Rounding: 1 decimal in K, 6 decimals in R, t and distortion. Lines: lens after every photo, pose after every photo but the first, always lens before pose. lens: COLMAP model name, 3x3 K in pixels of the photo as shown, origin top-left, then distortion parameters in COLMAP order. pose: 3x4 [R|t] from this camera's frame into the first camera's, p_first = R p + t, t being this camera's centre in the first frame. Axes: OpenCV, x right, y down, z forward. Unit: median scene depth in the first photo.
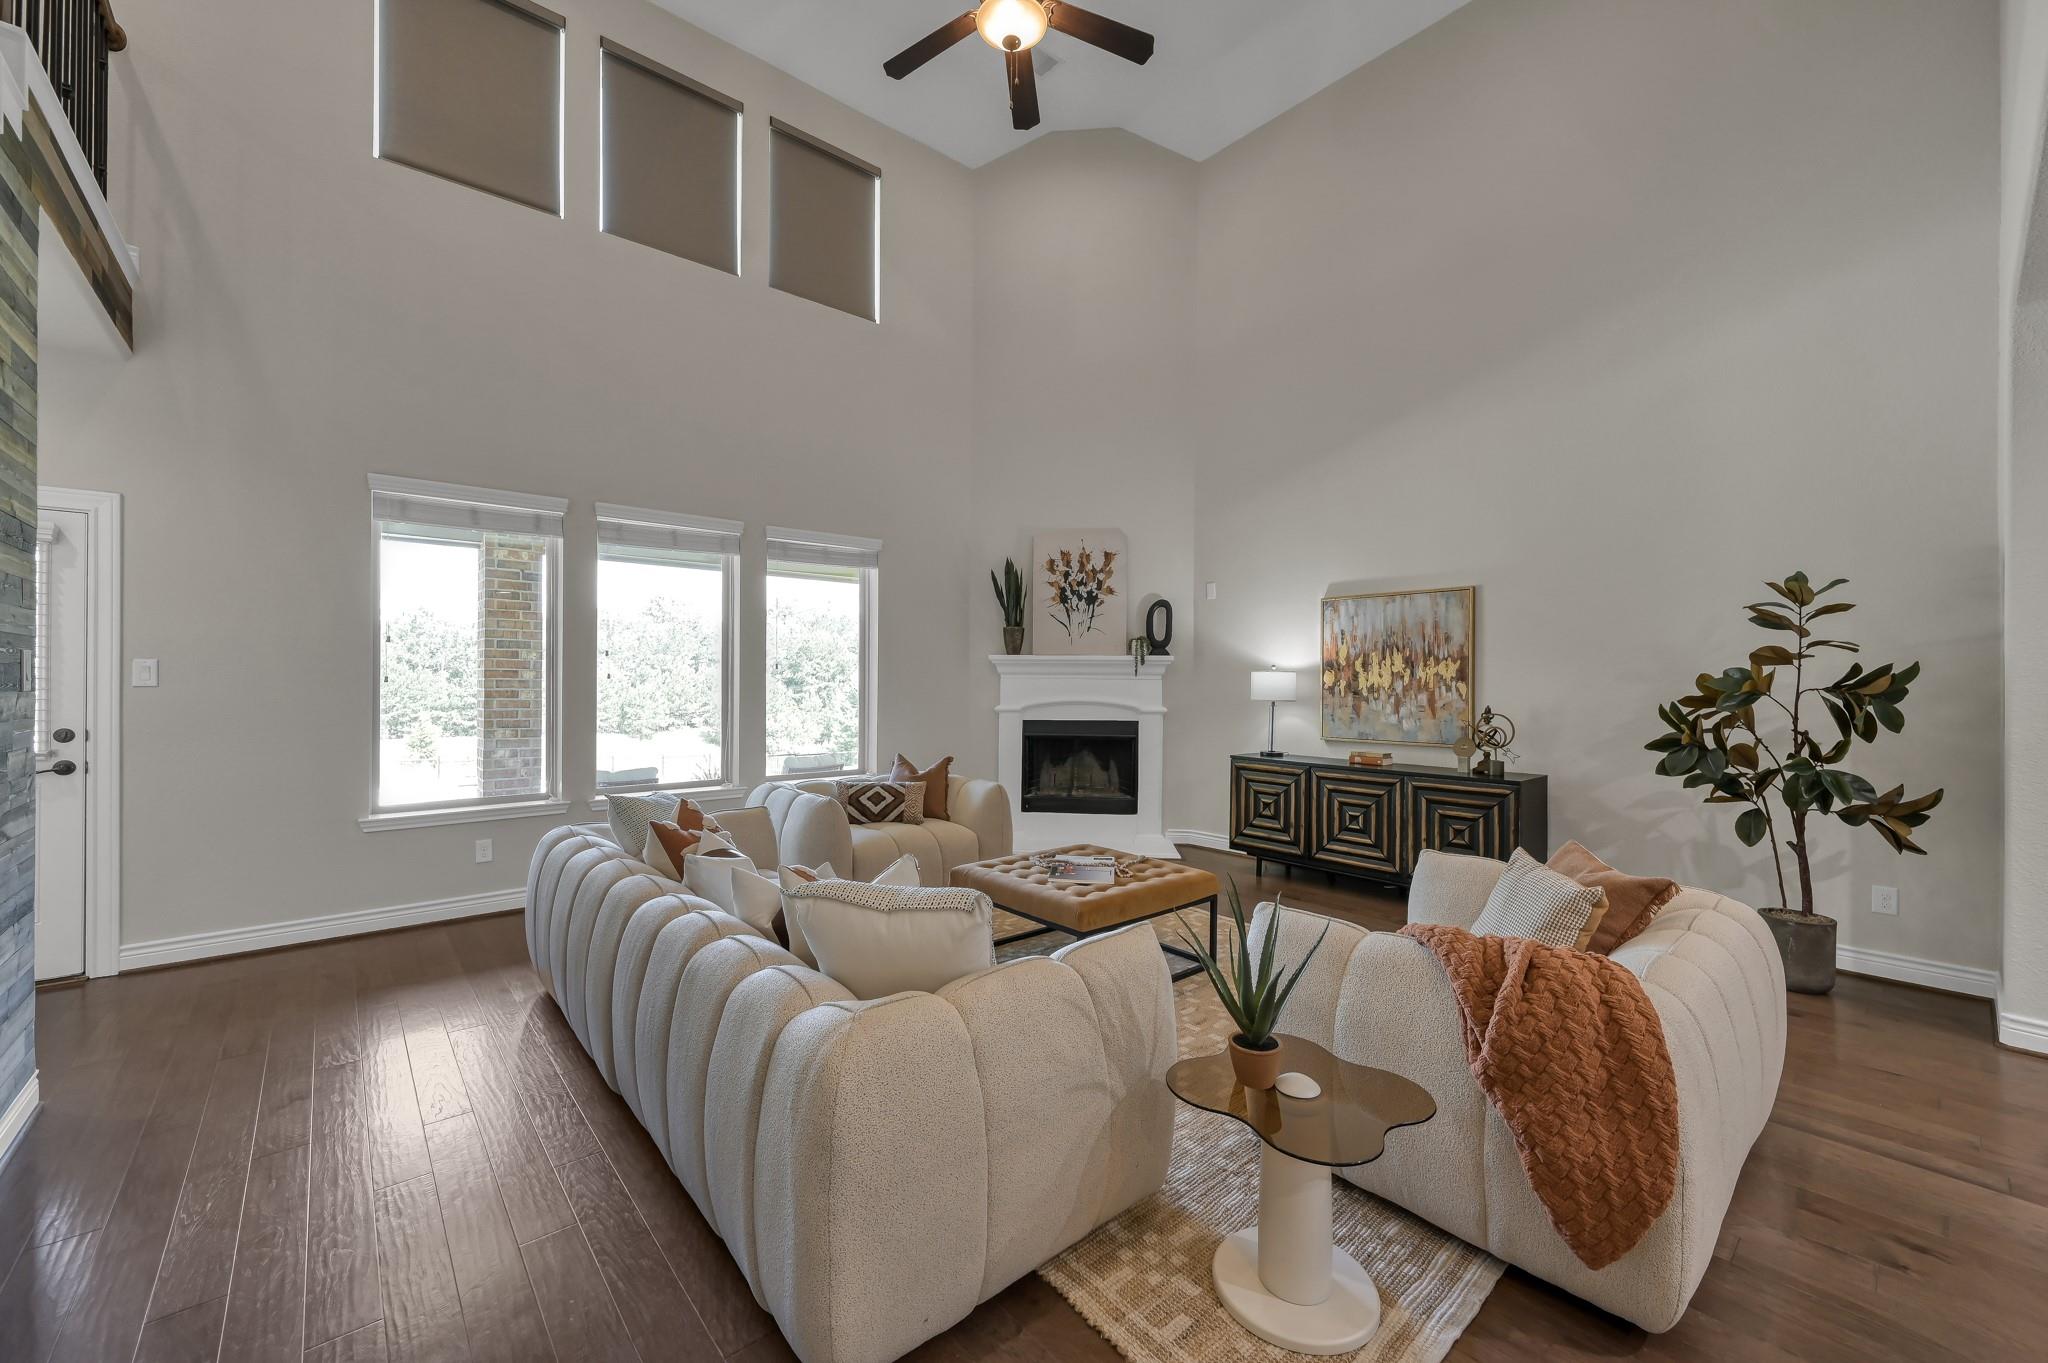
lens RADIAL K [[806.5, 0, 1027.9], [0, 806.5, 680.9], [0, 0, 1]] dist [0.000194, 0.000066]
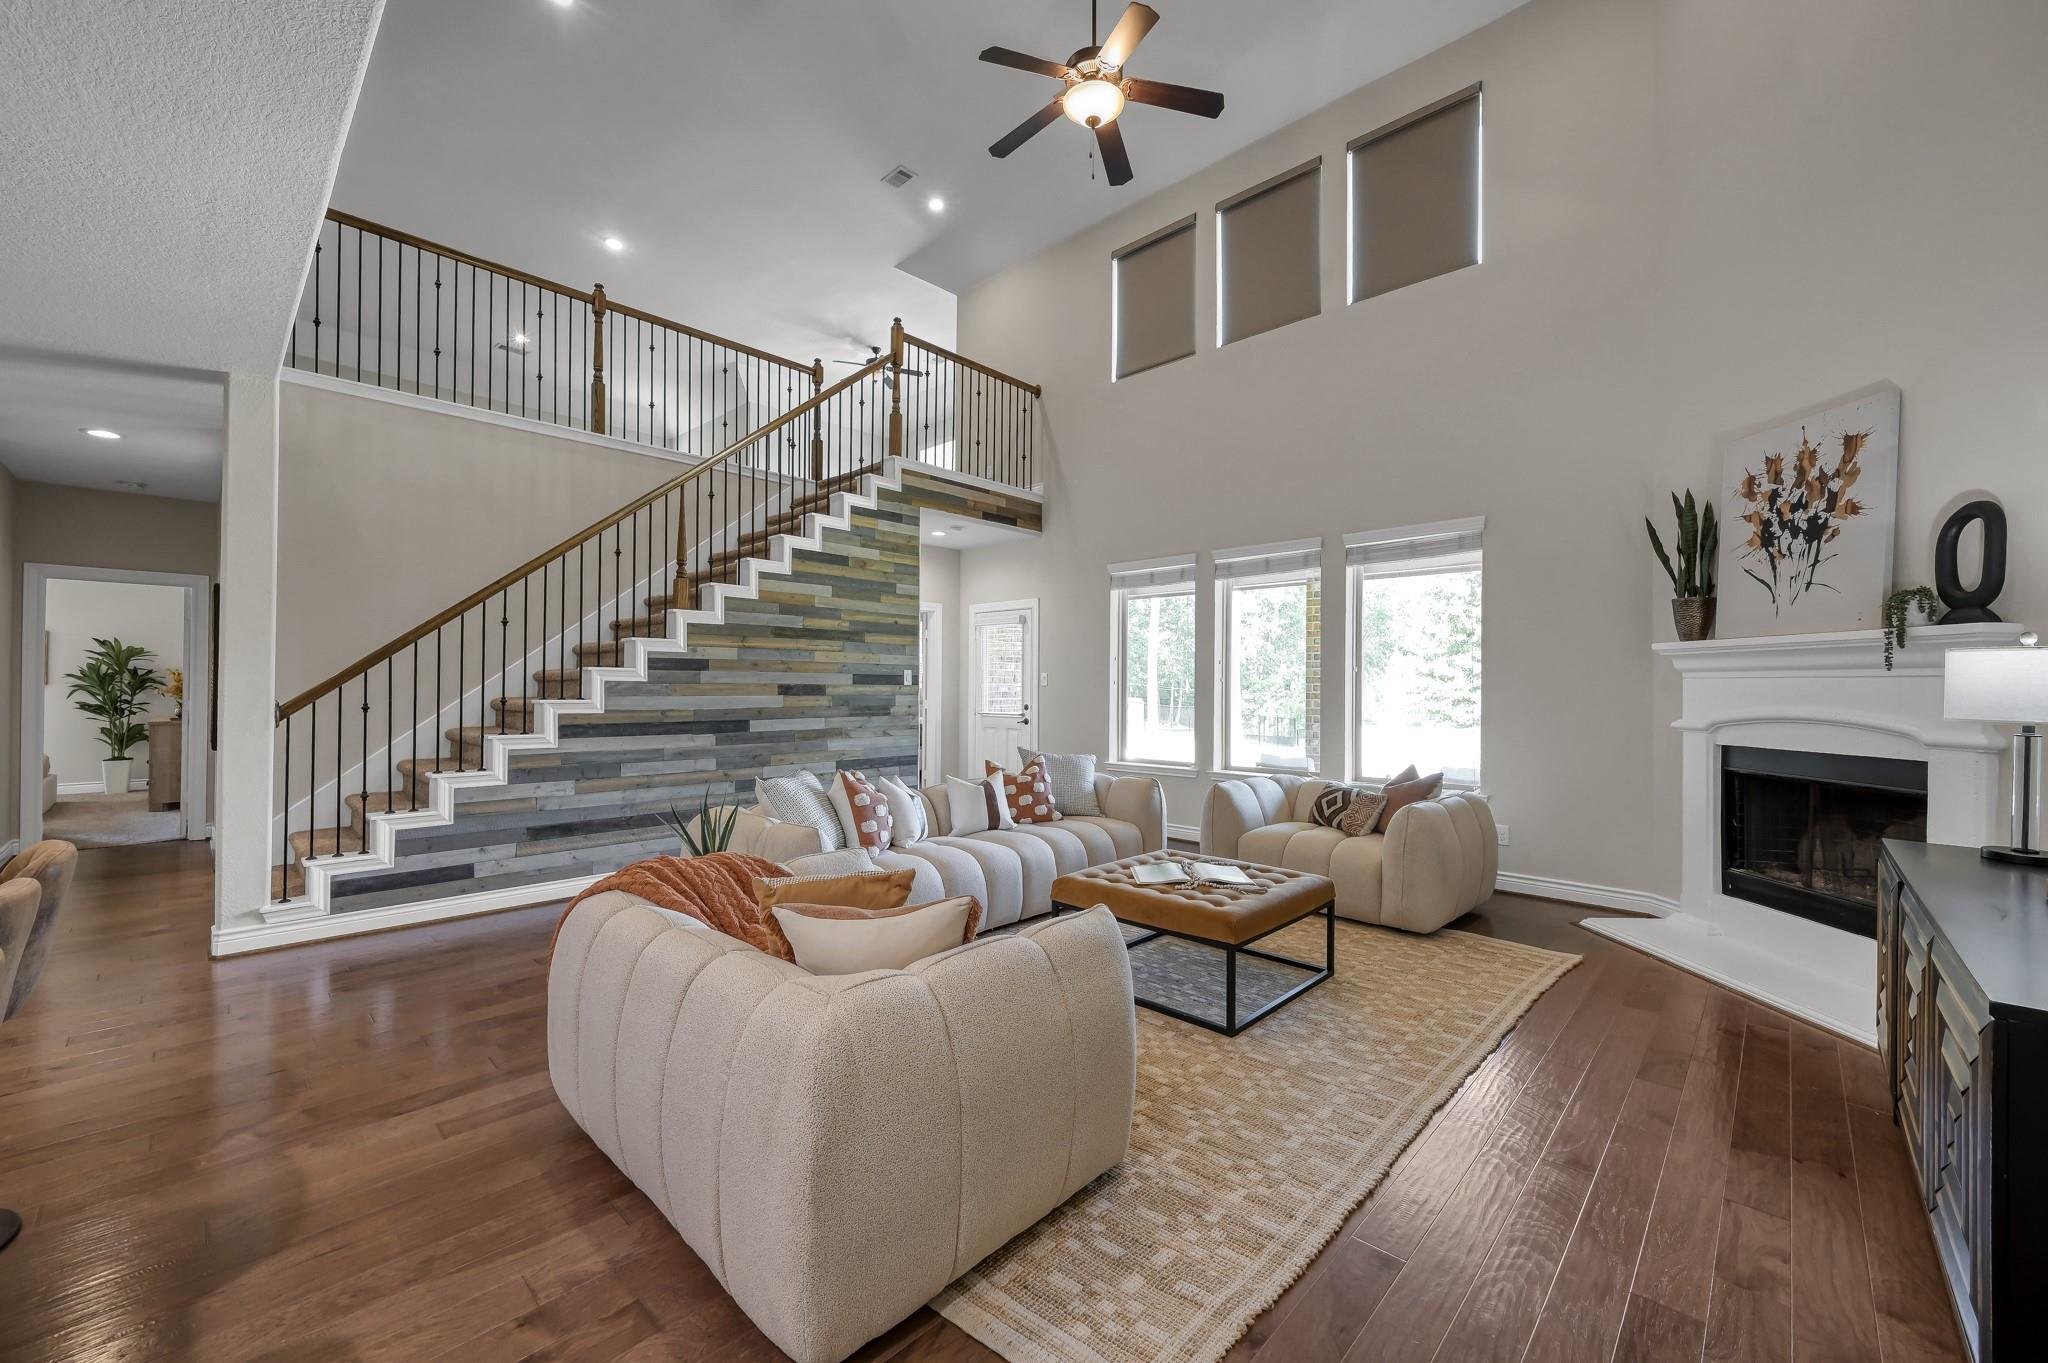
lens RADIAL K [[806.5, 0, 1018.2], [0, 806.5, 680.0], [0, 0, 1]] dist [0.000194, 0.000066]
pose [[0.085107, -0.011692, -0.996303, 0.700079], [-0.006167, 0.999906, -0.012261, 0.011886], [0.996353, 0.007187, 0.085027, 0.505916]]
